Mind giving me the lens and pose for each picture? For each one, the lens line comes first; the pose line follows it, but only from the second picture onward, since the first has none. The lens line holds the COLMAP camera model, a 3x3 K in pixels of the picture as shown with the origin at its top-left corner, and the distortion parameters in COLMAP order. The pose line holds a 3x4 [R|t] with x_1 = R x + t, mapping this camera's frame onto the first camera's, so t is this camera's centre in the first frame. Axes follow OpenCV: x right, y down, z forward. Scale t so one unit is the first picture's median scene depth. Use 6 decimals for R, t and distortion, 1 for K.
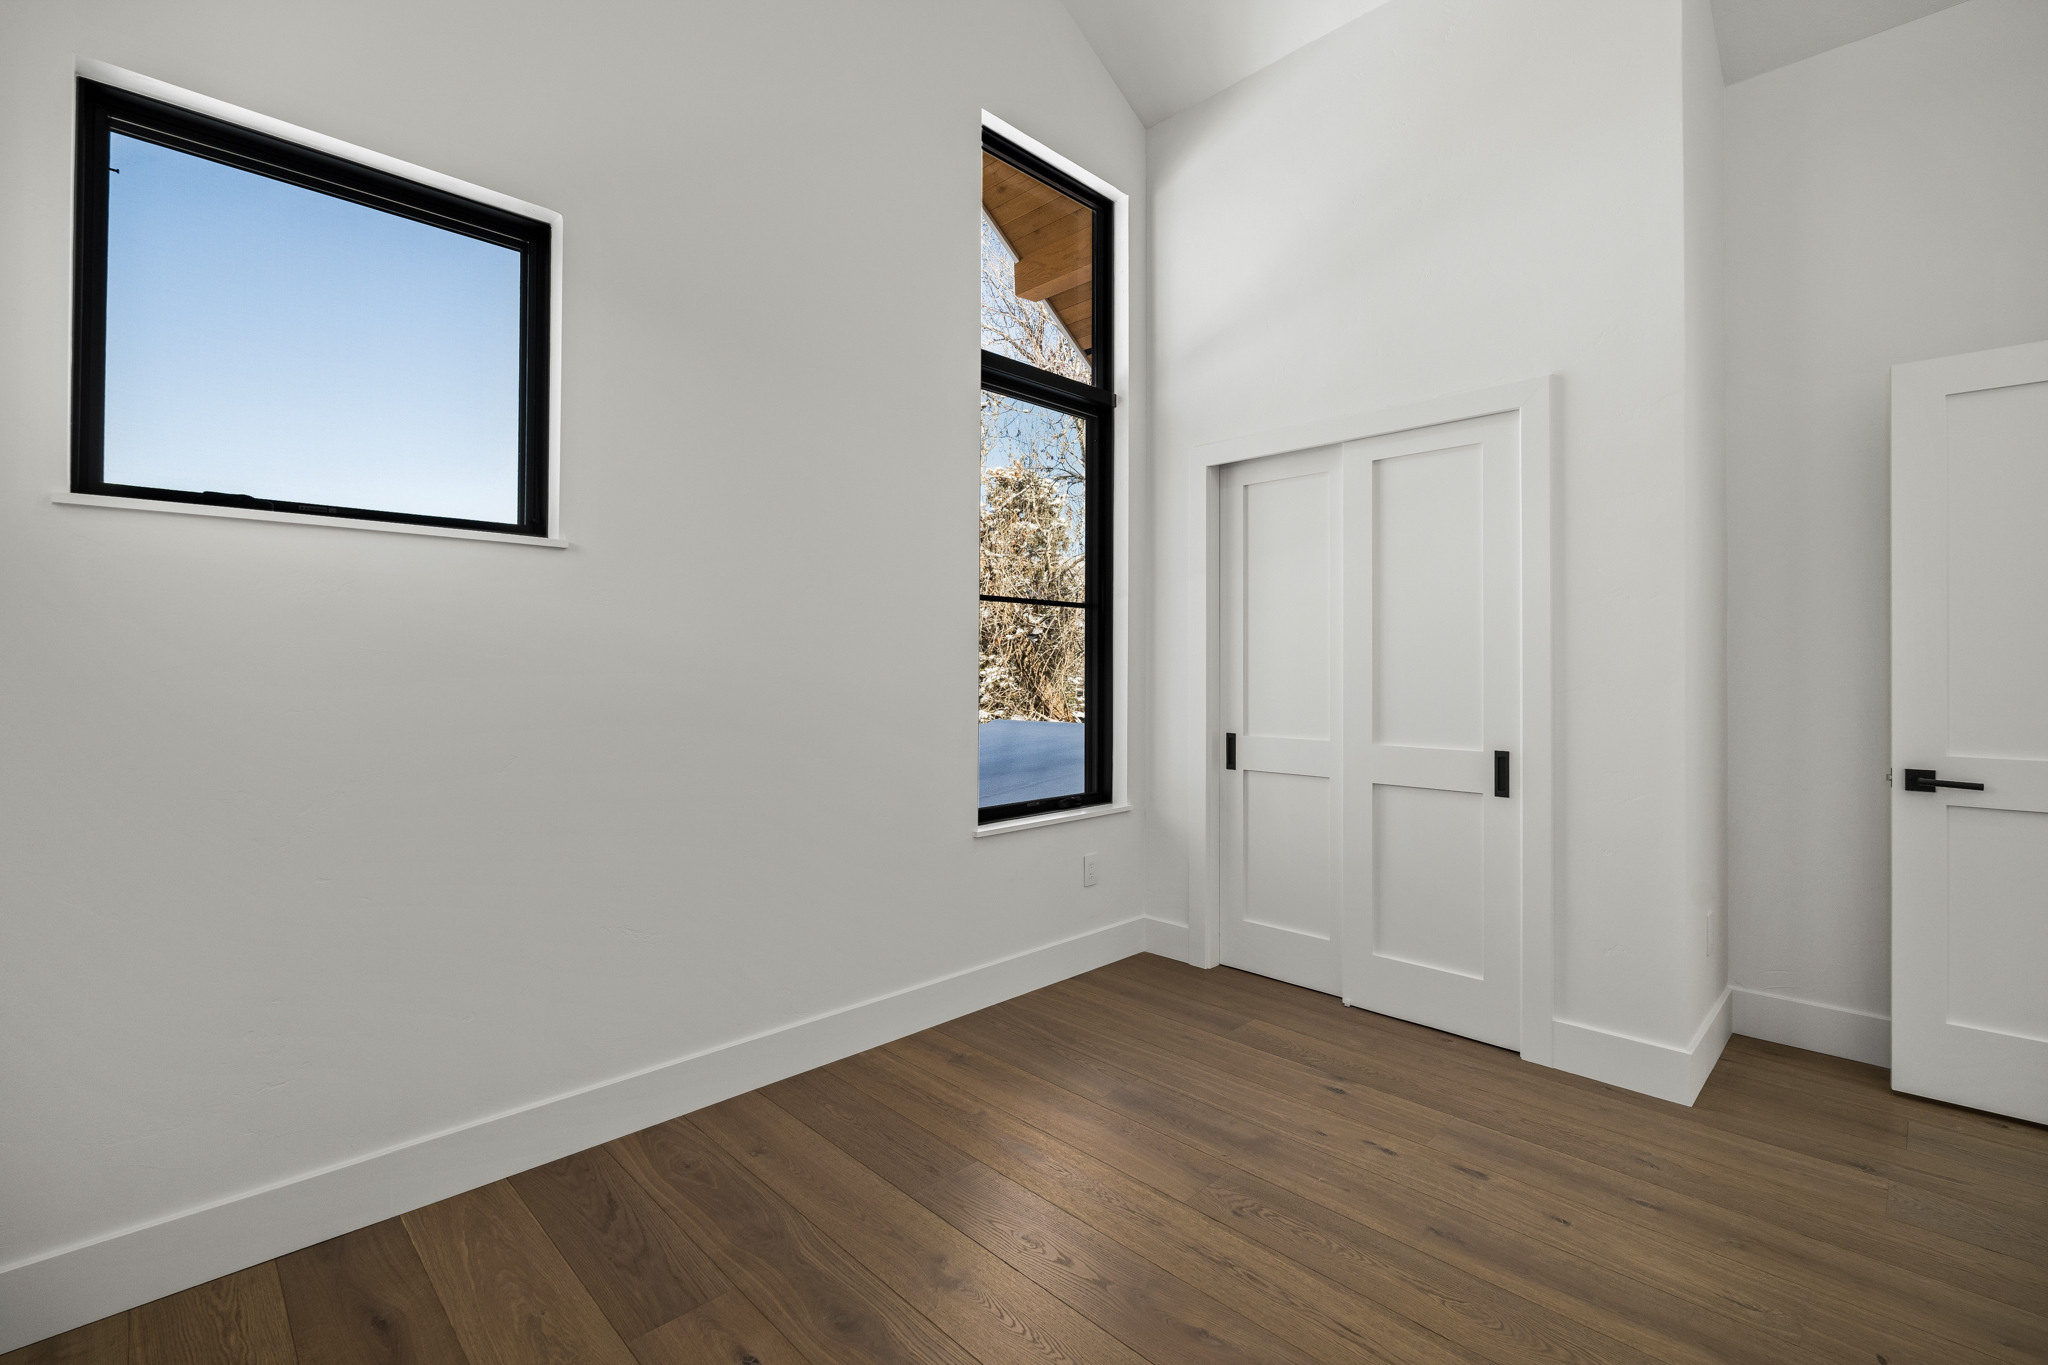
lens RADIAL K [[901.9, 0, 1030.9], [0, 901.9, 672.9], [0, 0, 1]] dist [0.000722, 0.000213]
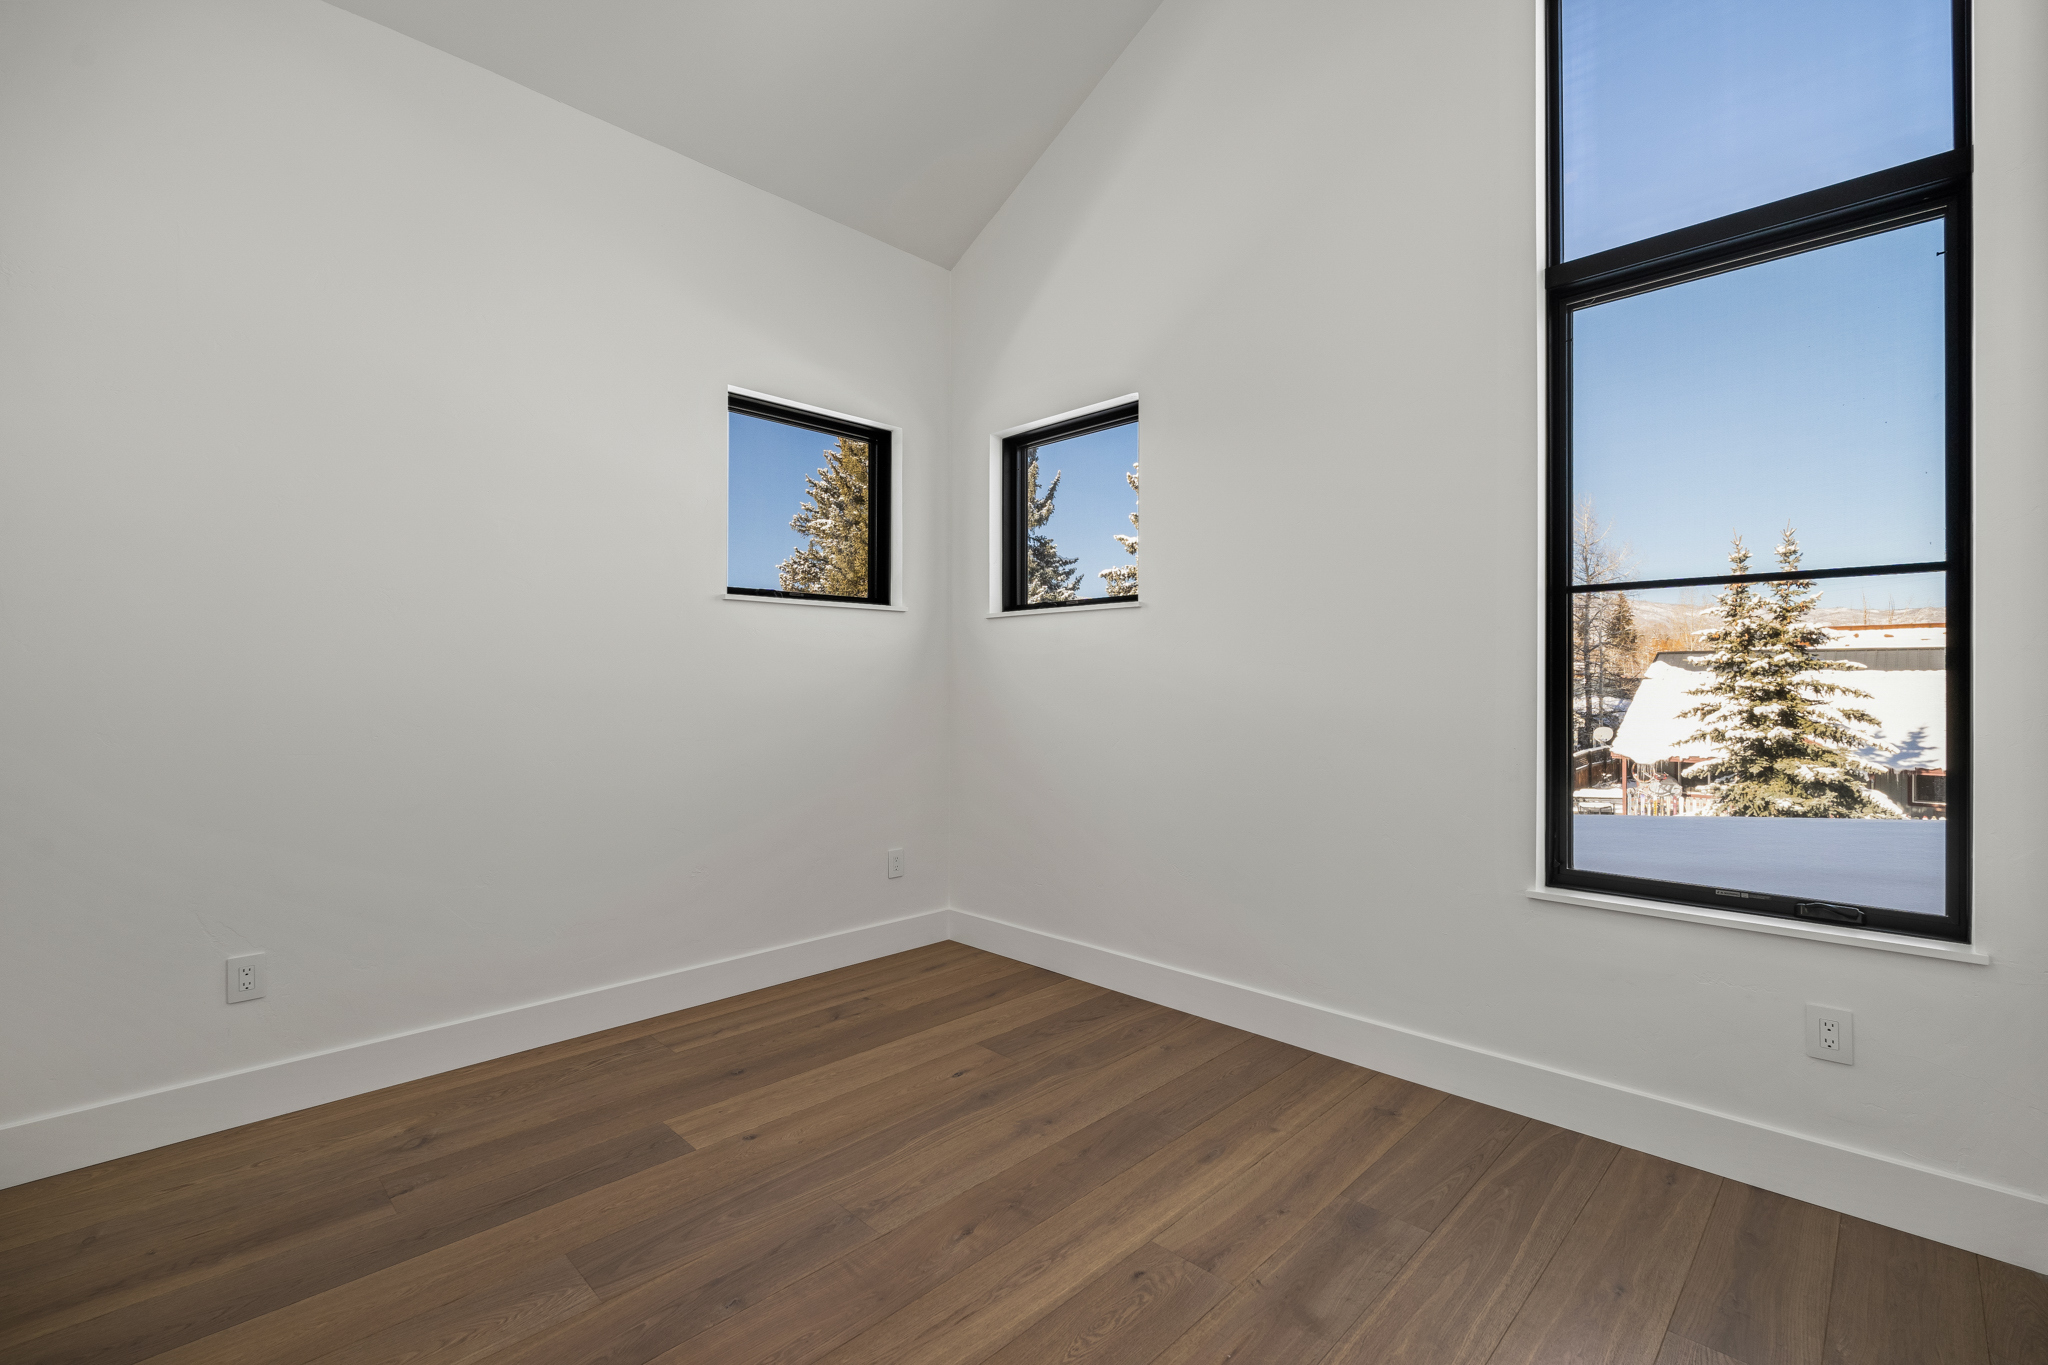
lens RADIAL K [[901.9, 0, 1027.1], [0, 901.9, 680.5], [0, 0, 1]] dist [0.000722, 0.000213]
pose [[0.010878, -0.002943, -0.999936, 0.944721], [-0.002226, 0.999993, -0.002968, -0.006864], [0.999938, 0.002258, 0.010872, 0.713696]]
